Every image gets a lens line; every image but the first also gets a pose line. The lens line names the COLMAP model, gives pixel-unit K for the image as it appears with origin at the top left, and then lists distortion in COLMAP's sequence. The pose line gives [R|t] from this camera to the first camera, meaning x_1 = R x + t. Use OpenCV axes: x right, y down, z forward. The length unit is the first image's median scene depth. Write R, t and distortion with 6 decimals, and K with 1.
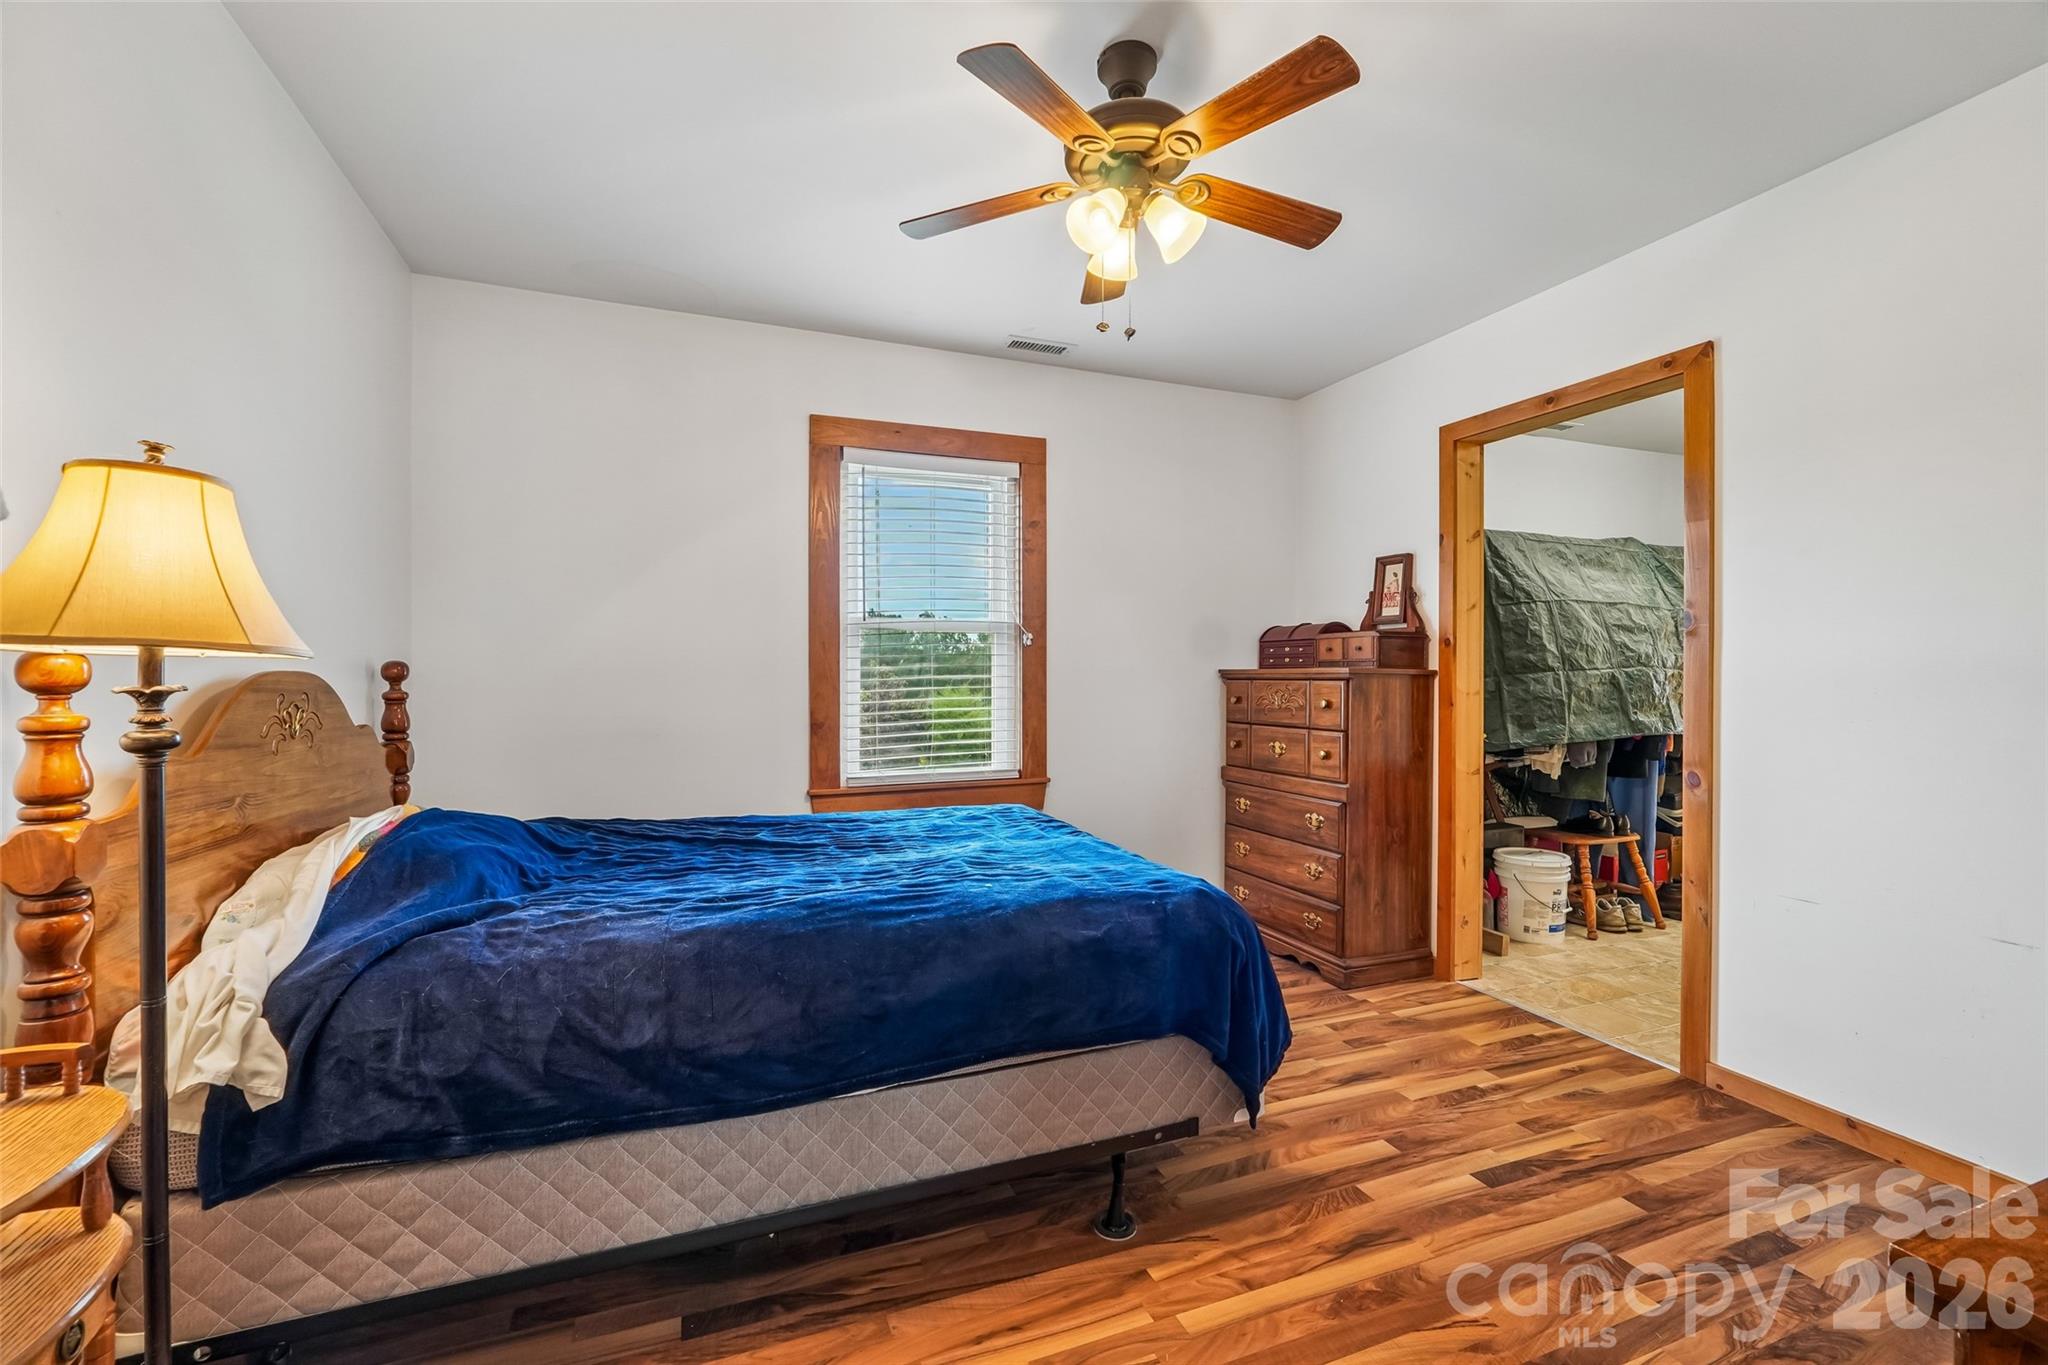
lens RADIAL K [[860.3, 0, 1023.7], [0, 860.3, 677.7], [0, 0, 1]] dist [-0.009899, 0.001178]
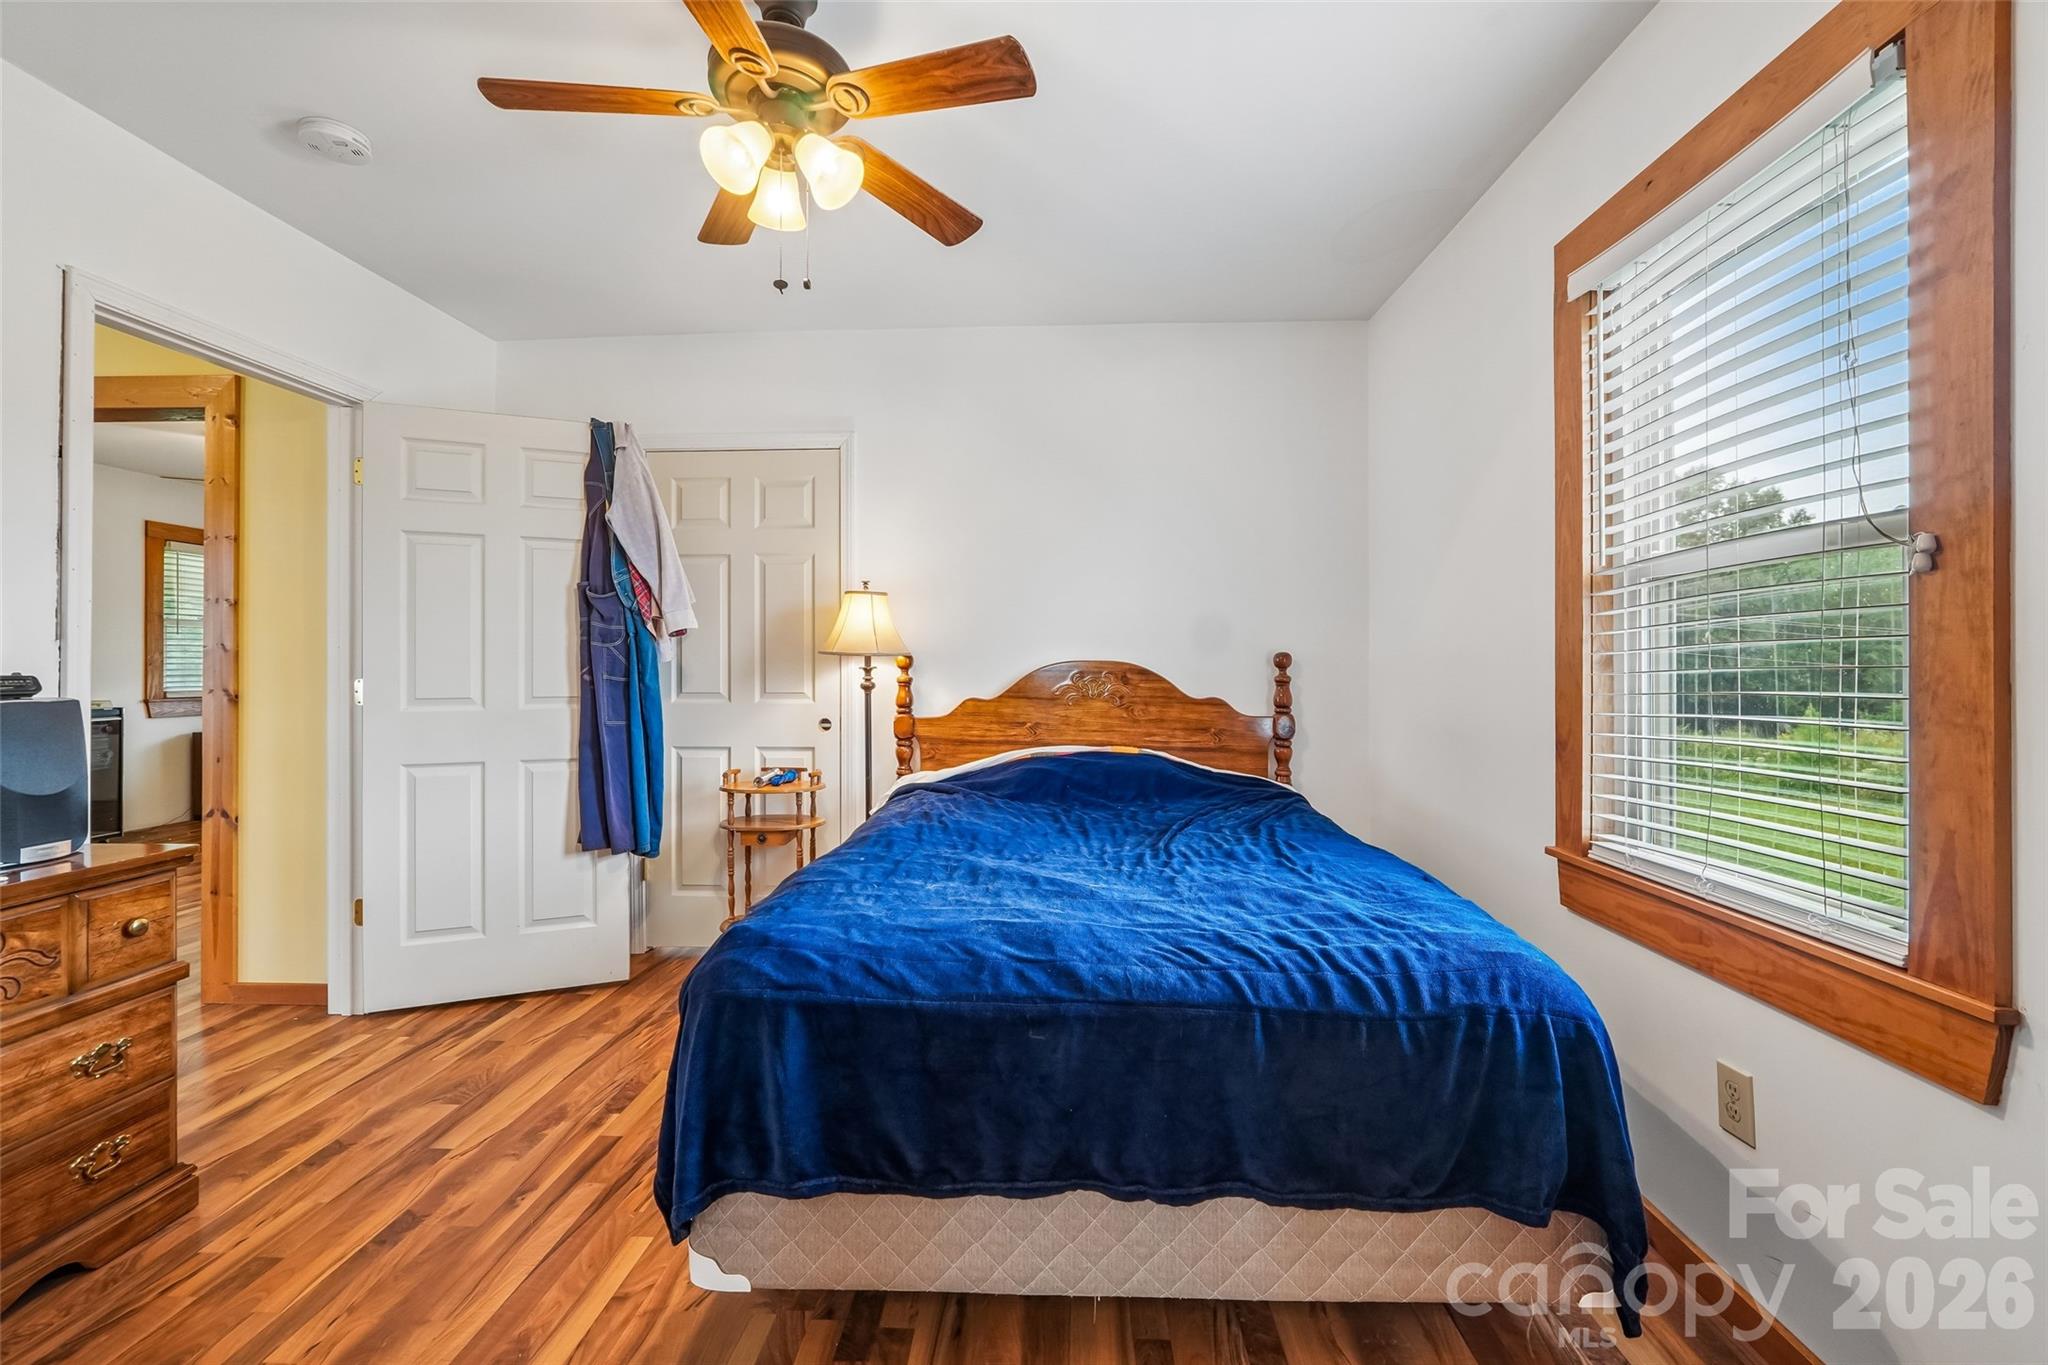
lens RADIAL K [[868.5, 0, 1024.4], [0, 868.5, 670.0], [0, 0, 1]] dist [-0.012393, 0.005327]
pose [[-0.409736, 0.007484, -0.912173, 0.594058], [0.007510, 0.999960, 0.004831, -0.002177], [0.912173, -0.004871, -0.409776, 1.126802]]
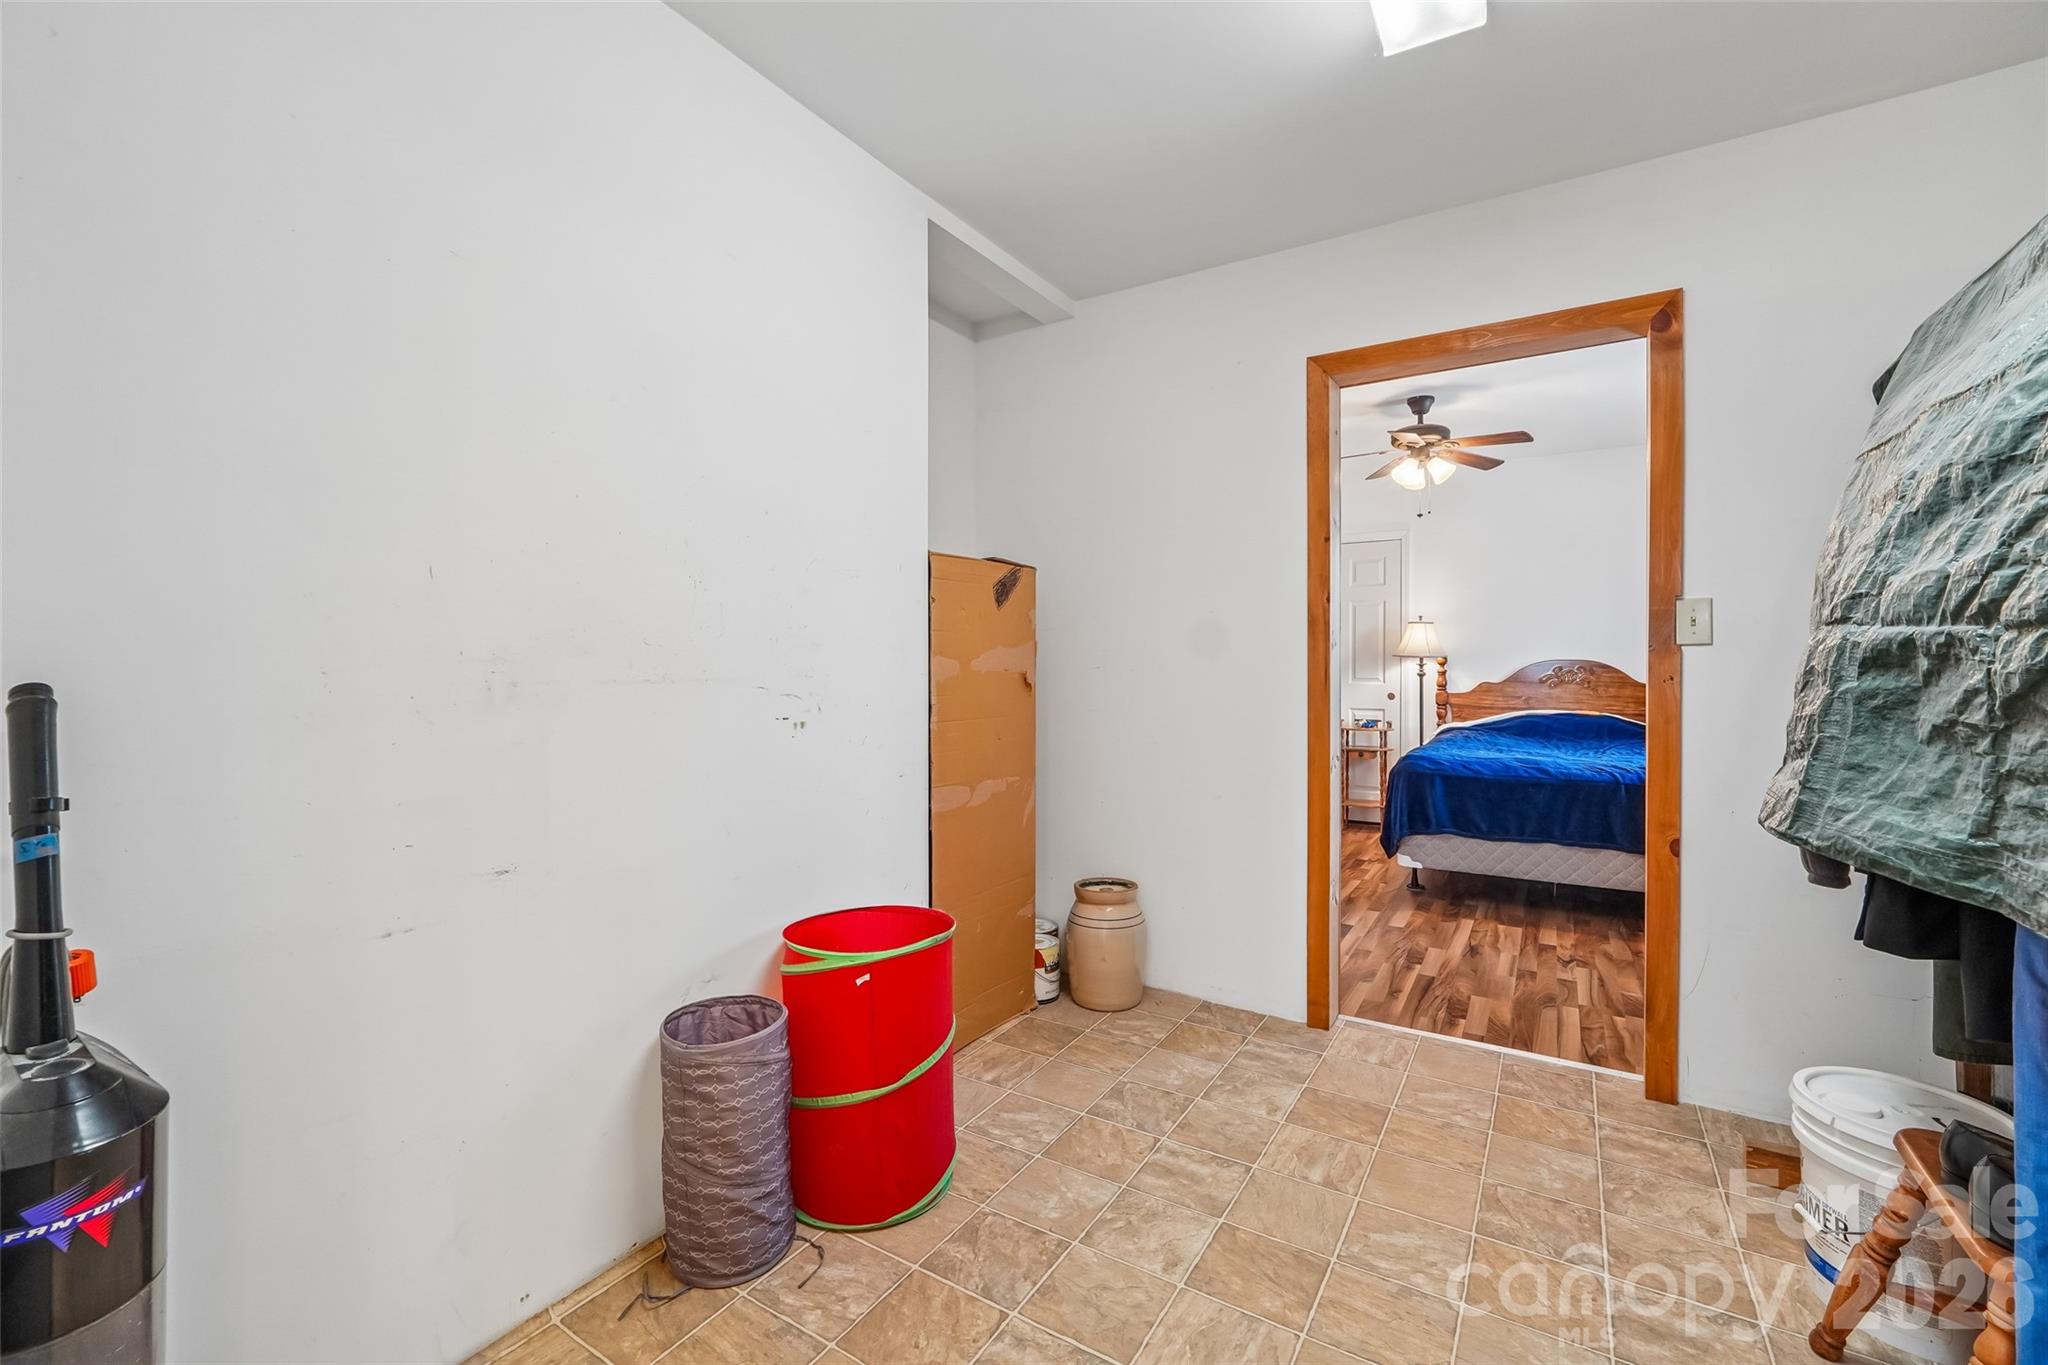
lens RADIAL K [[860.3, 0, 1023.7], [0, 860.3, 677.7], [0, 0, 1]] dist [-0.009899, 0.001178]
pose [[-0.803239, 0.011815, -0.595540, 1.692597], [0.006630, 0.999919, 0.010894, 0.002787], [0.595620, 0.004802, -0.803252, 1.580768]]
